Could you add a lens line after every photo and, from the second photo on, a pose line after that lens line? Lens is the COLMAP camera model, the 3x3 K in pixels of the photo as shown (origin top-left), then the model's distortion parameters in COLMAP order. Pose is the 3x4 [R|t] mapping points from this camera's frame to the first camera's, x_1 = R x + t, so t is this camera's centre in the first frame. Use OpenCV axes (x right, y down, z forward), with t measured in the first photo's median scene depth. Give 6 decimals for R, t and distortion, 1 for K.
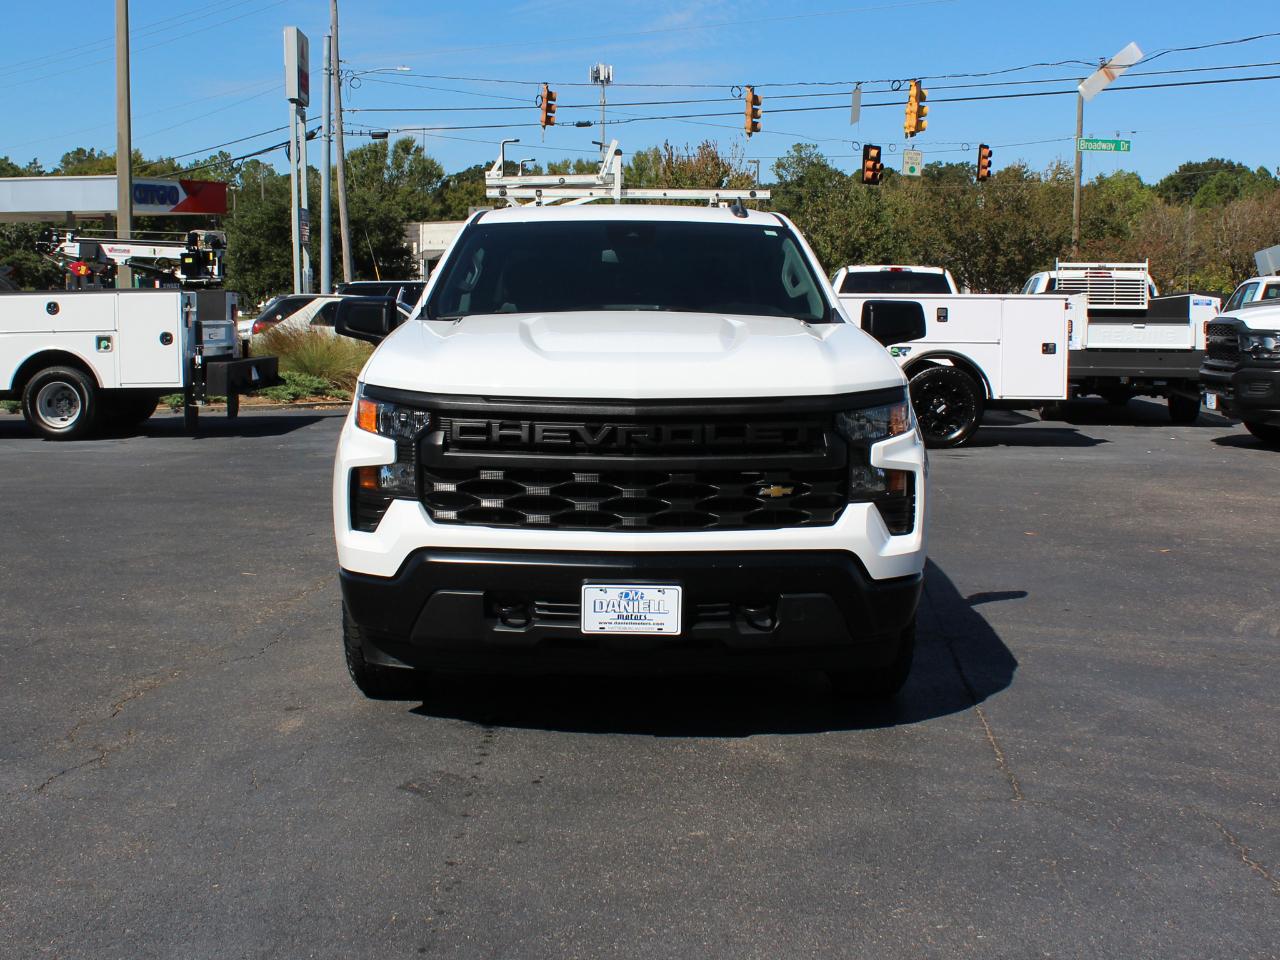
lens RADIAL K [[1589.4, 0, 638.3], [0, 1589.4, 472.7], [0, 0, 1]] dist [-0.164637, 0.000000]
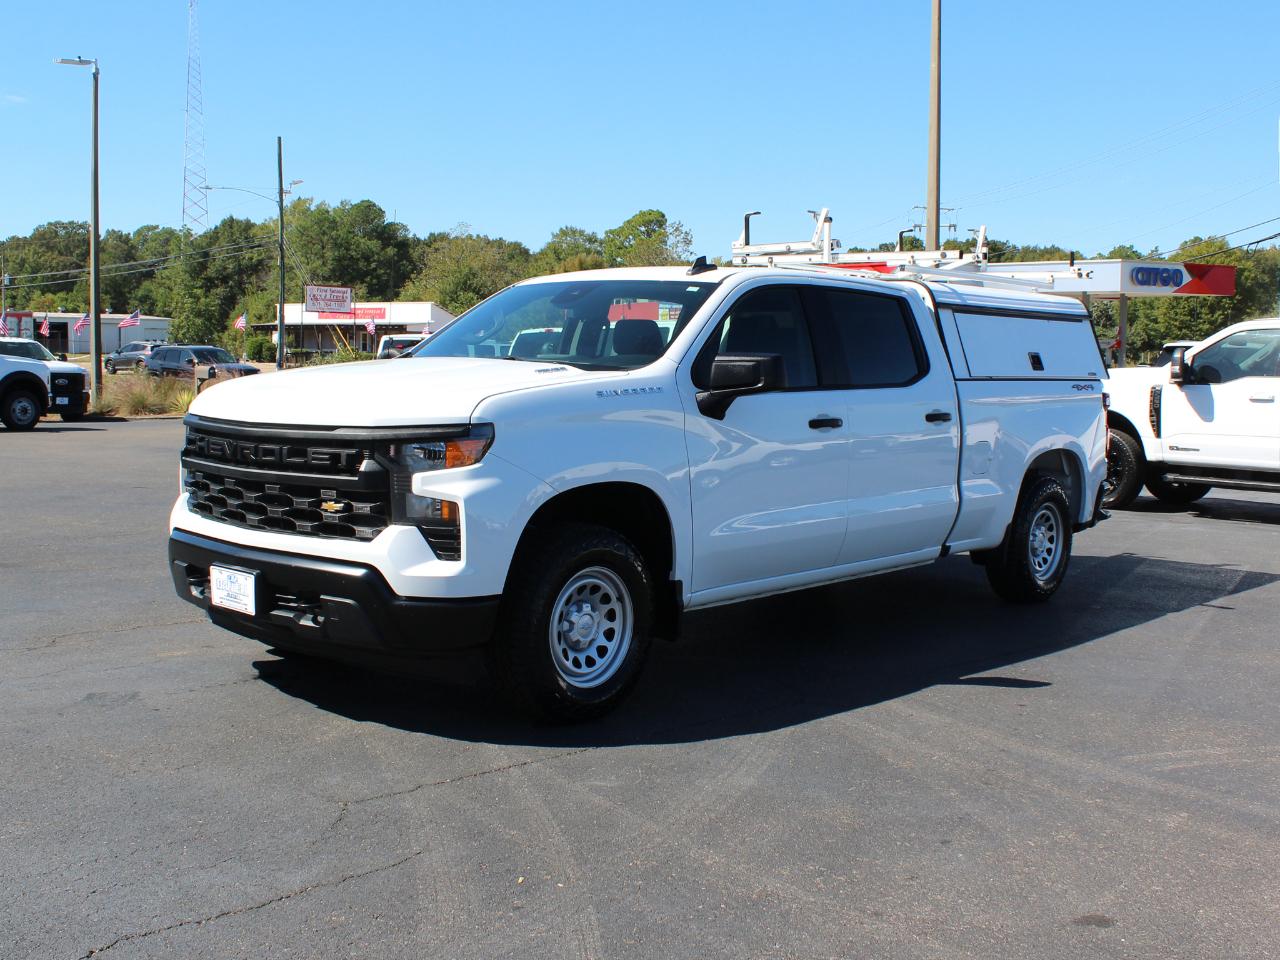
lens RADIAL K [[1427.2, 0, 640.8], [0, 1427.2, 485.3], [0, 0, 1]] dist [-0.125014, 0.000000]
pose [[0.733015, 0.069055, -0.676698, 0.906554], [-0.090992, 0.995847, 0.003059, -0.026582], [0.674099, 0.059332, 0.736254, 0.367204]]
